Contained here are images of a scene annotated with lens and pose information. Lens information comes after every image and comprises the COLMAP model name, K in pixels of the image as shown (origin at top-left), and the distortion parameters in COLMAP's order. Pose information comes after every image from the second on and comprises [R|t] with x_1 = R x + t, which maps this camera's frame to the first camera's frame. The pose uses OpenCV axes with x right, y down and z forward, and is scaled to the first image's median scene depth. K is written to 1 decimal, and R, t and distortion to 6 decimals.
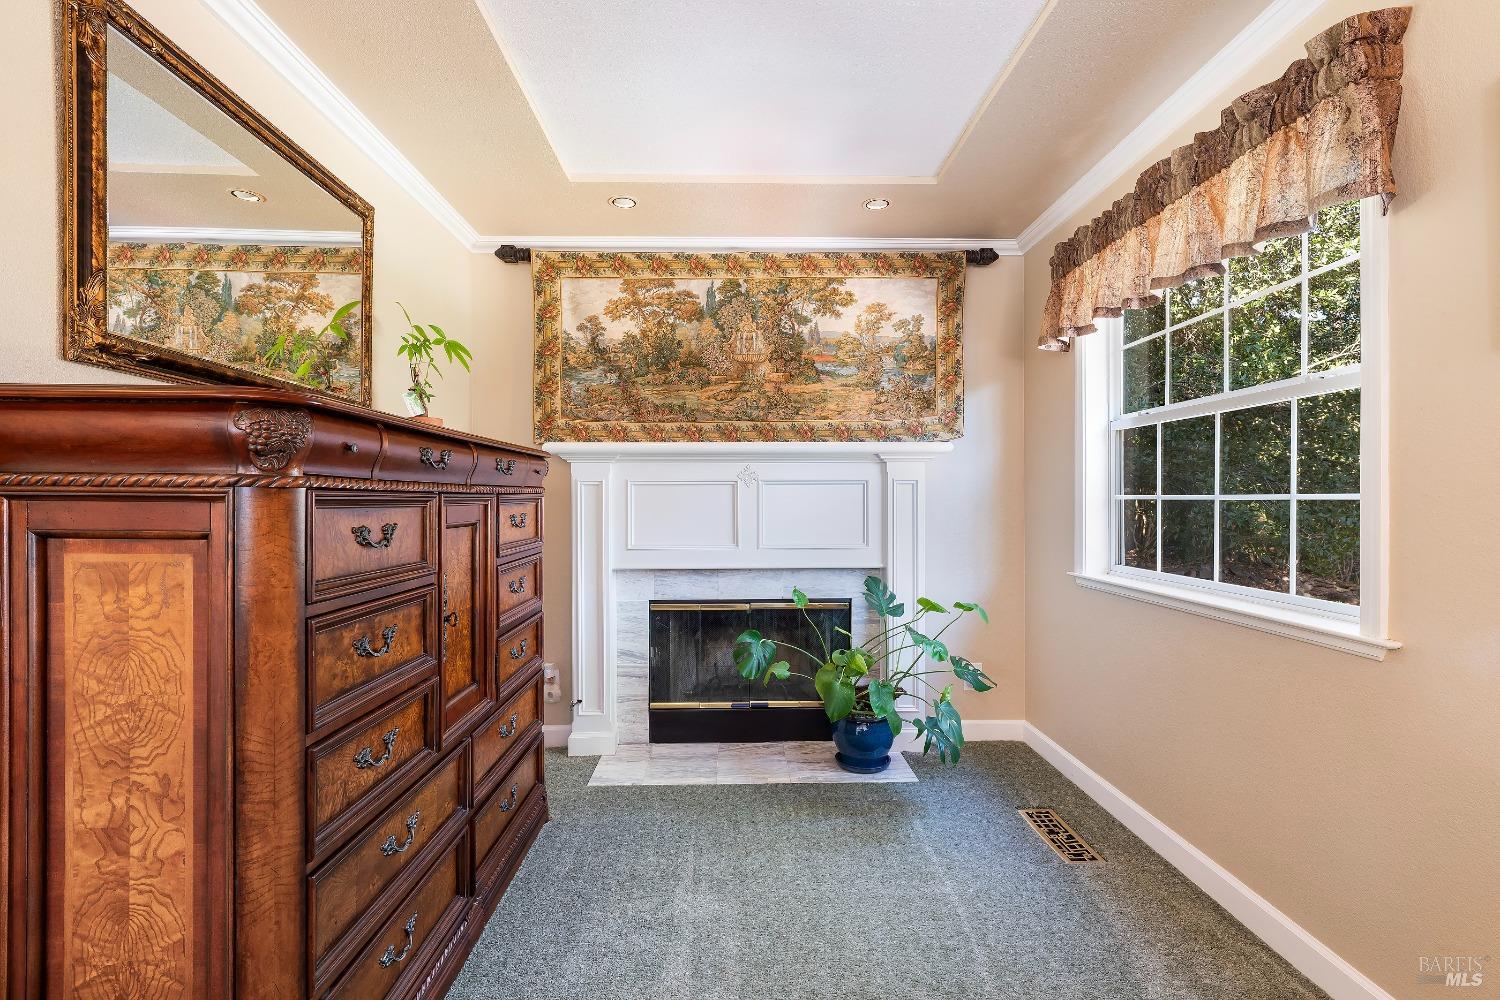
lens RADIAL K [[659.8, 0, 752.2], [0, 659.8, 502.4], [0, 0, 1]] dist [-0.002803, 0.000666]
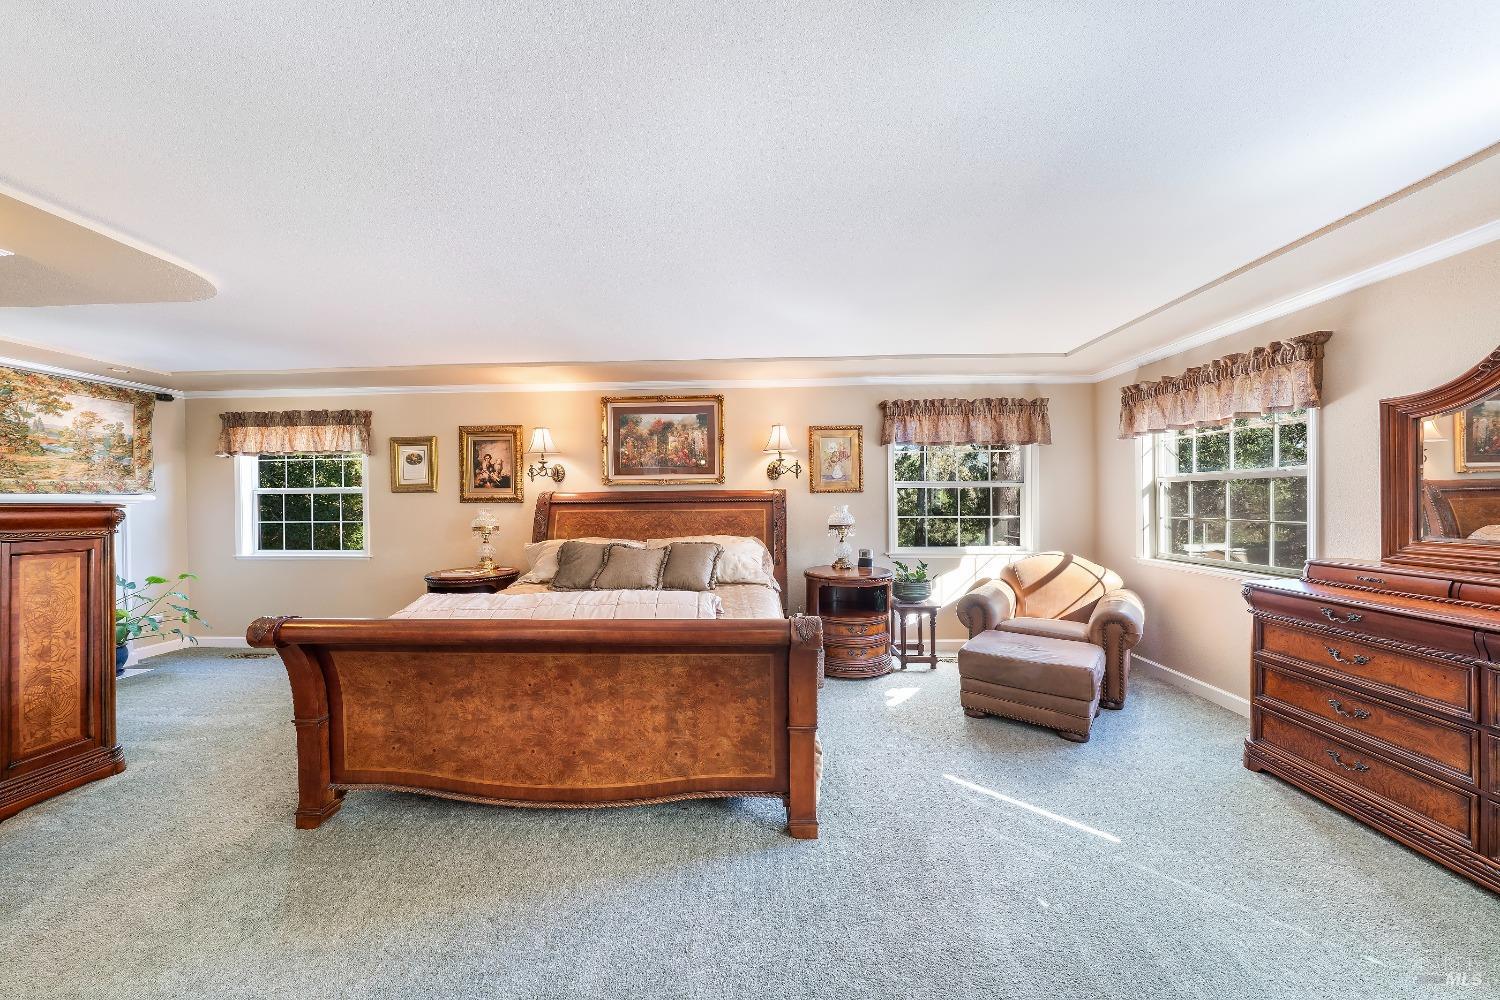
lens RADIAL K [[528.4, 0, 749.4], [0, 528.4, 505.5], [0, 0, 1]] dist [-0.003408, 0.000862]
pose [[0.068531, -0.005807, 0.997632, -1.050864], [0.014972, 0.999876, 0.004792, -0.042667], [-0.997537, 0.014608, 0.068610, -0.782577]]
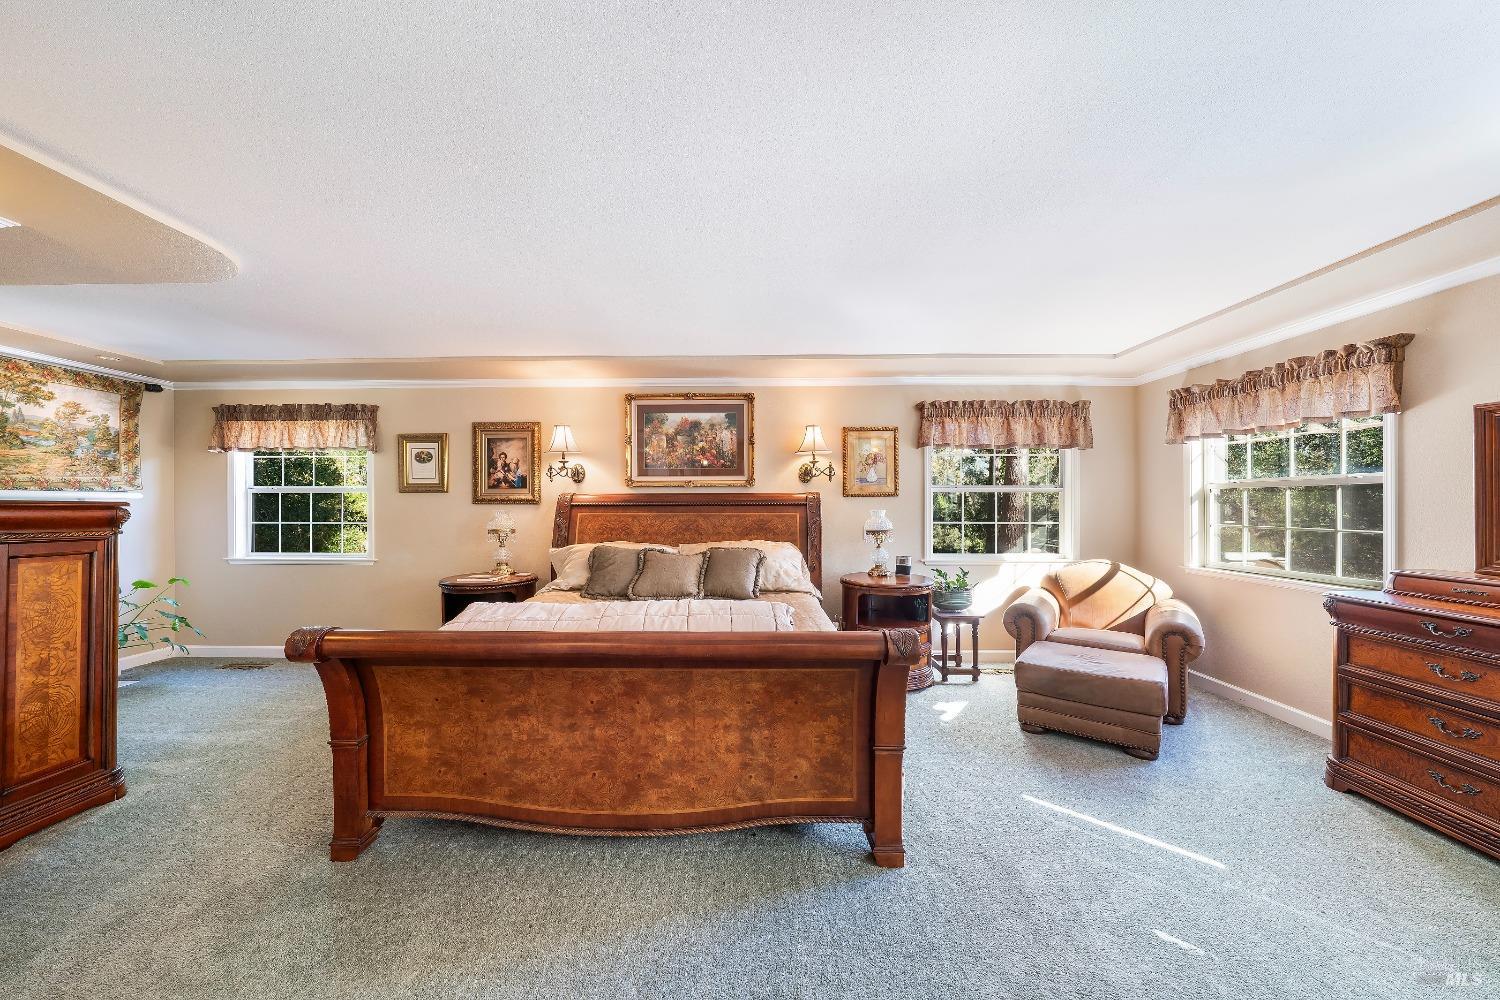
lens RADIAL K [[541.4, 0, 748.4], [0, 541.4, 506.0], [0, 0, 1]] dist [-0.001486, 0.000769]
pose [[0.045917, 0.000139, 0.998945, -1.025883], [0.006902, 0.999976, -0.000457, -0.044257], [-0.998921, 0.006916, 0.045915, -0.660633]]
